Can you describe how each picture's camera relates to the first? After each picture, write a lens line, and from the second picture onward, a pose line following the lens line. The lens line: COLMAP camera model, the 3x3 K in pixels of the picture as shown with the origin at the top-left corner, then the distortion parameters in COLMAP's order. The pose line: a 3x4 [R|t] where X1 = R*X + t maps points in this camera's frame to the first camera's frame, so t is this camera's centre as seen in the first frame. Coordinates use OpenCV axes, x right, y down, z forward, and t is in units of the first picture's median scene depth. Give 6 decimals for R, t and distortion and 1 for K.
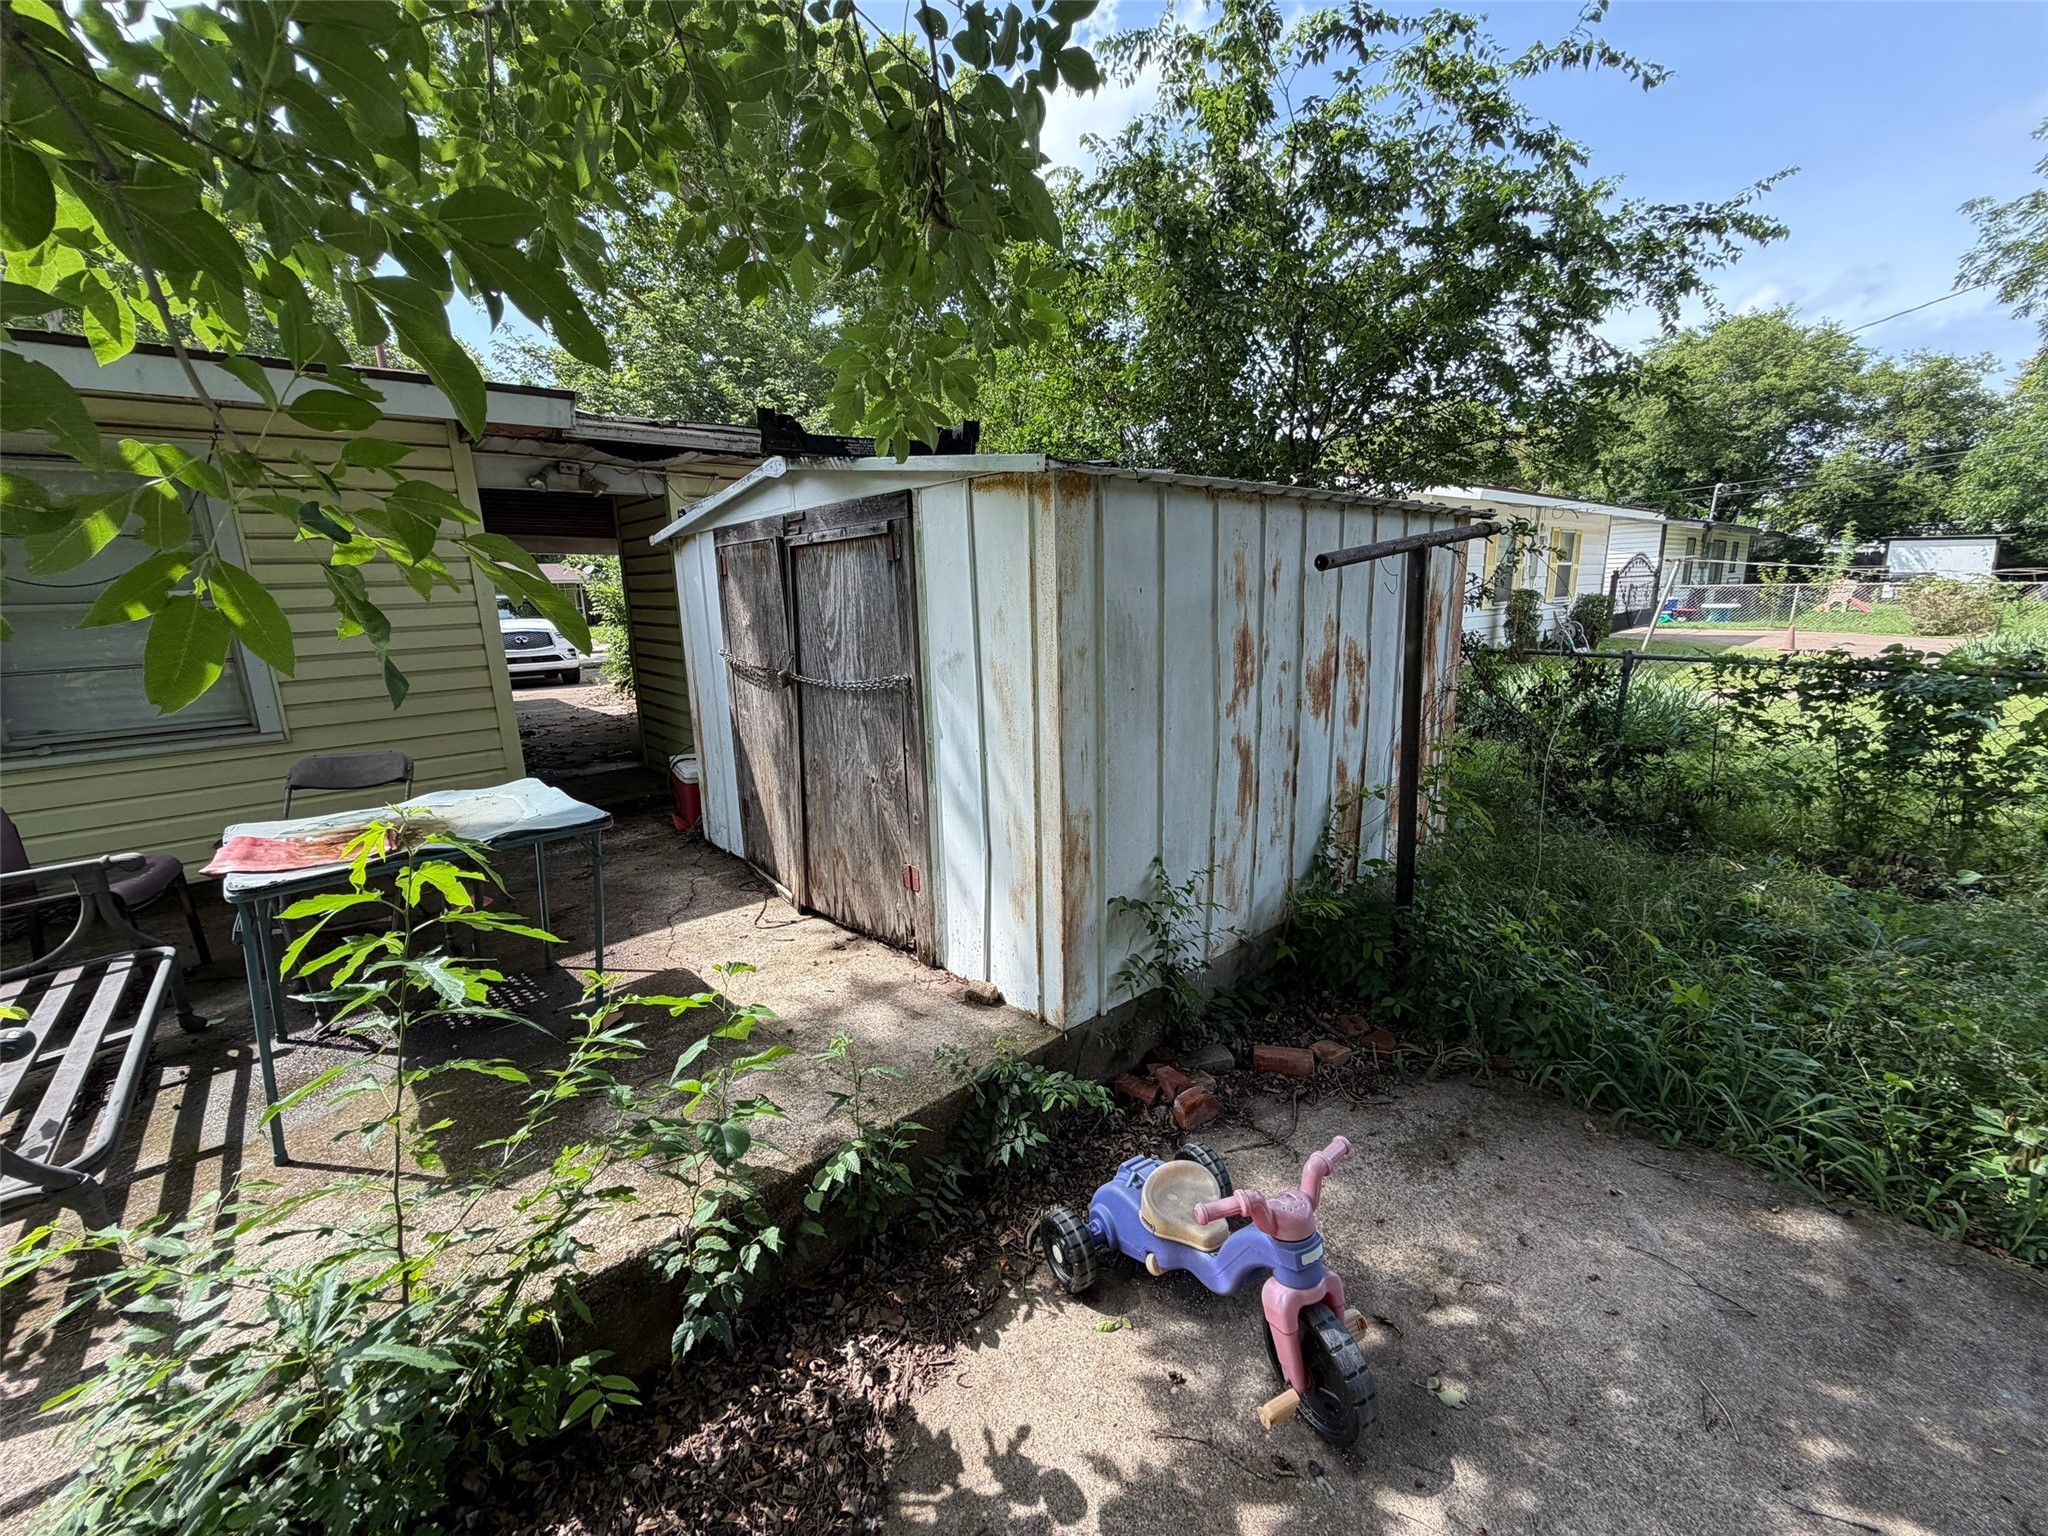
lens RADIAL K [[821.3, 0, 1011.7], [0, 821.3, 767.9], [0, 0, 1]] dist [0.000663, 0.000144]
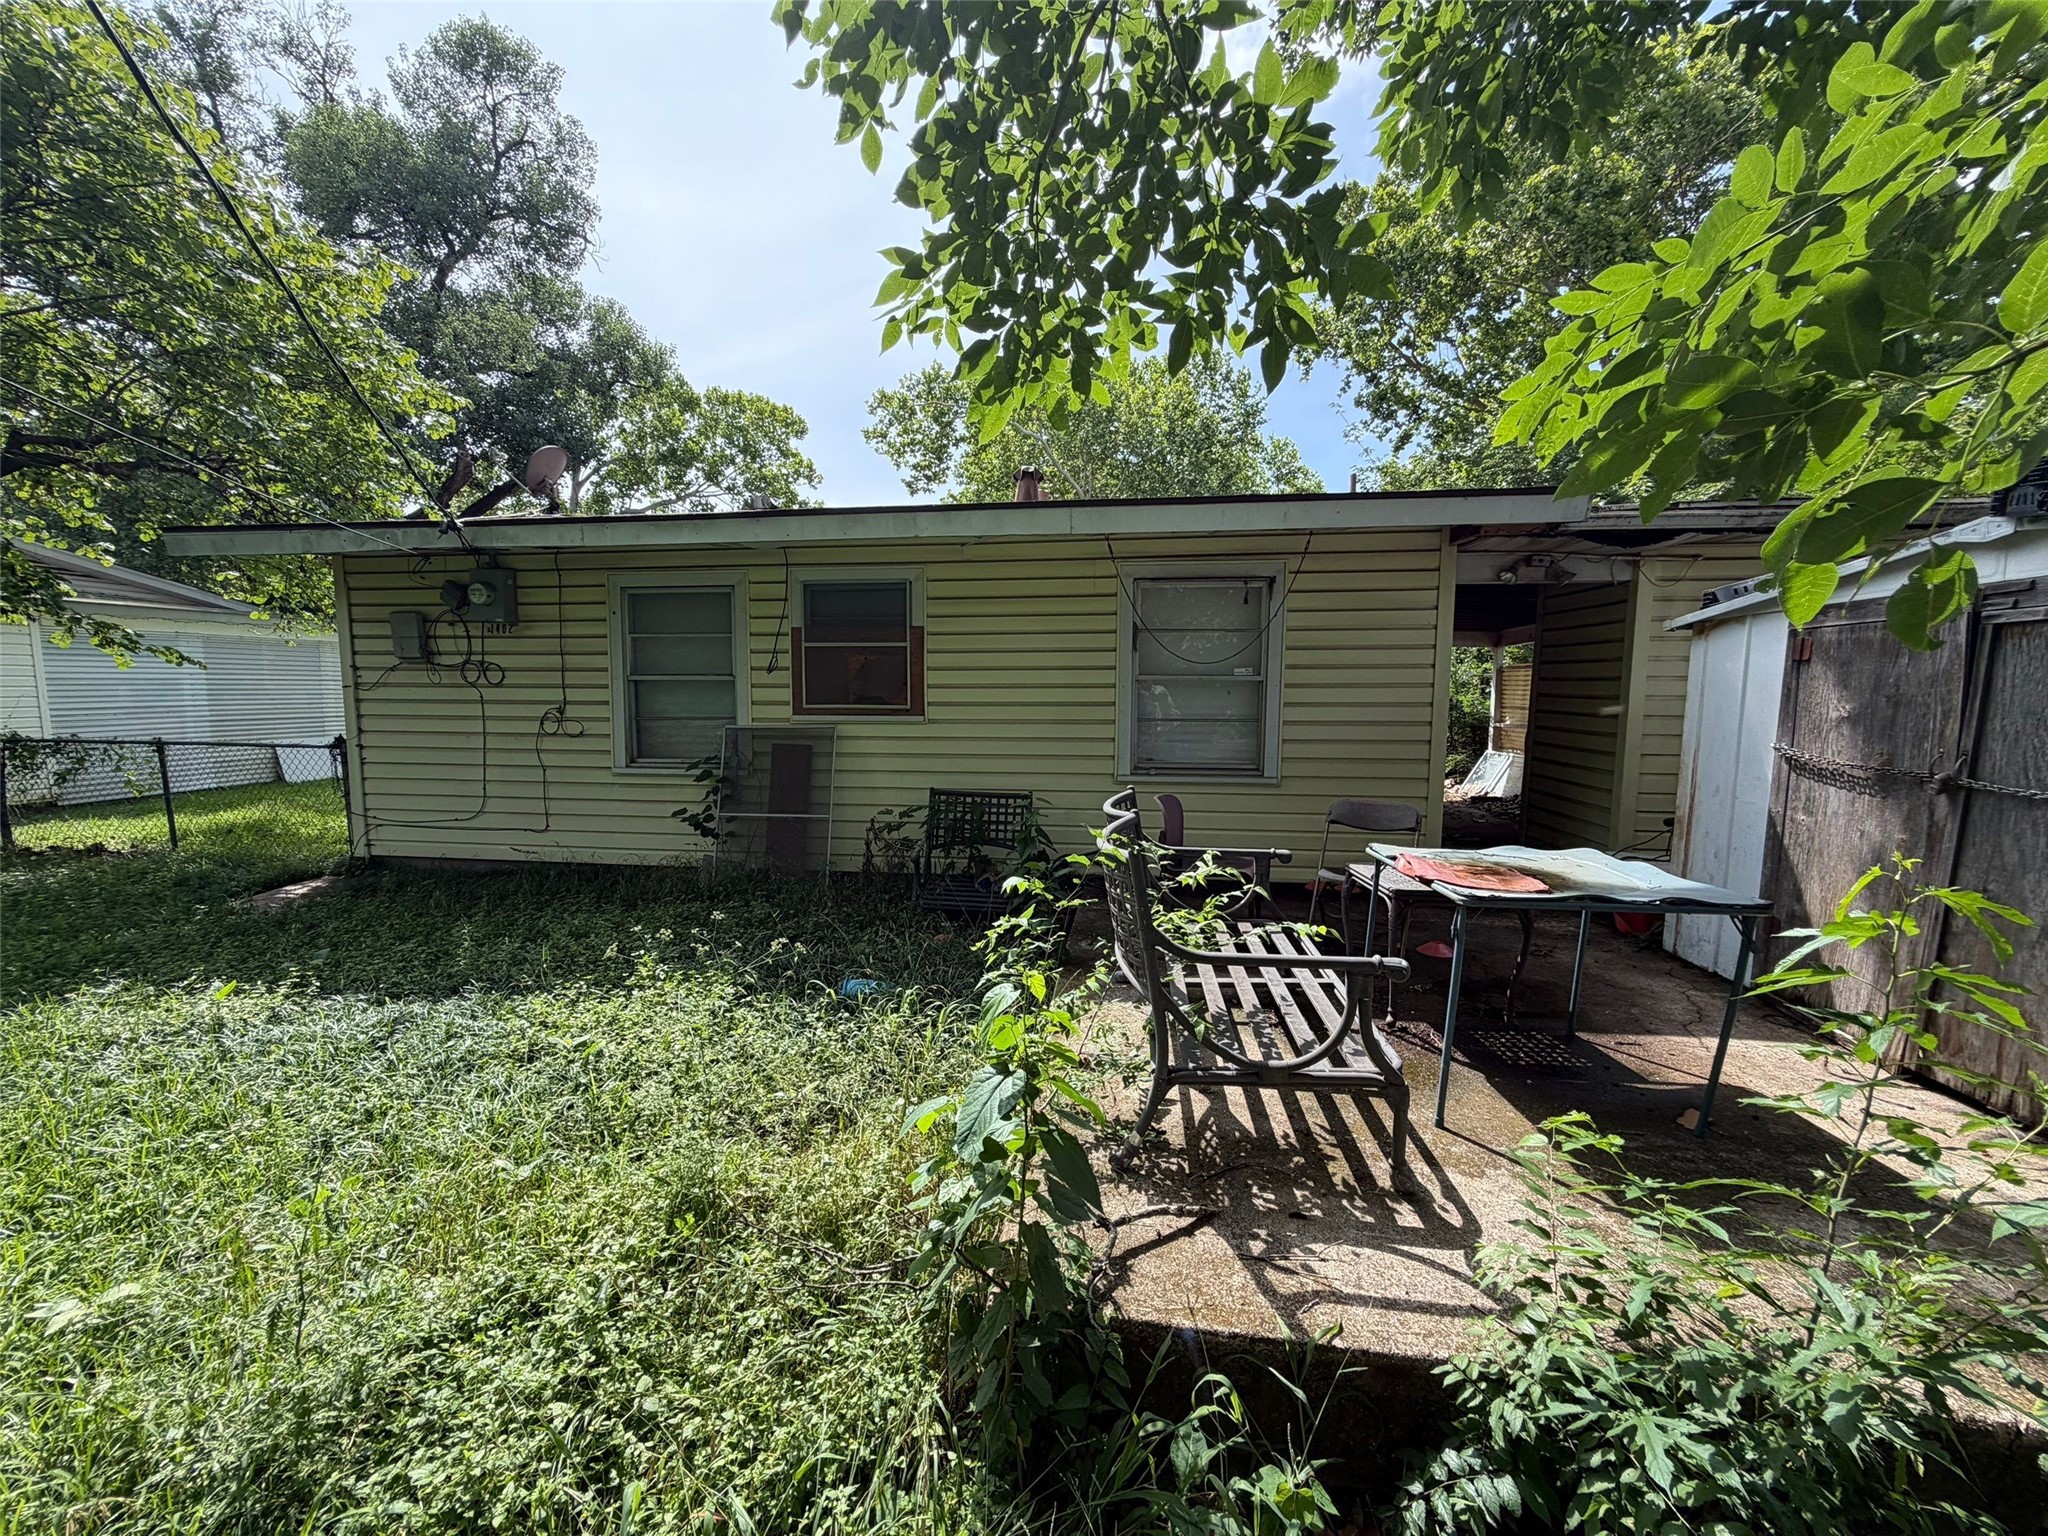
lens RADIAL K [[821.3, 0, 1011.7], [0, 821.3, 767.9], [0, 0, 1]] dist [0.000663, 0.000144]
pose [[0.667564, 0.106577, -0.736885, -0.253407], [-0.188504, 0.981650, -0.028793, 0.062753], [0.720295, 0.158127, 0.675404, -0.182721]]
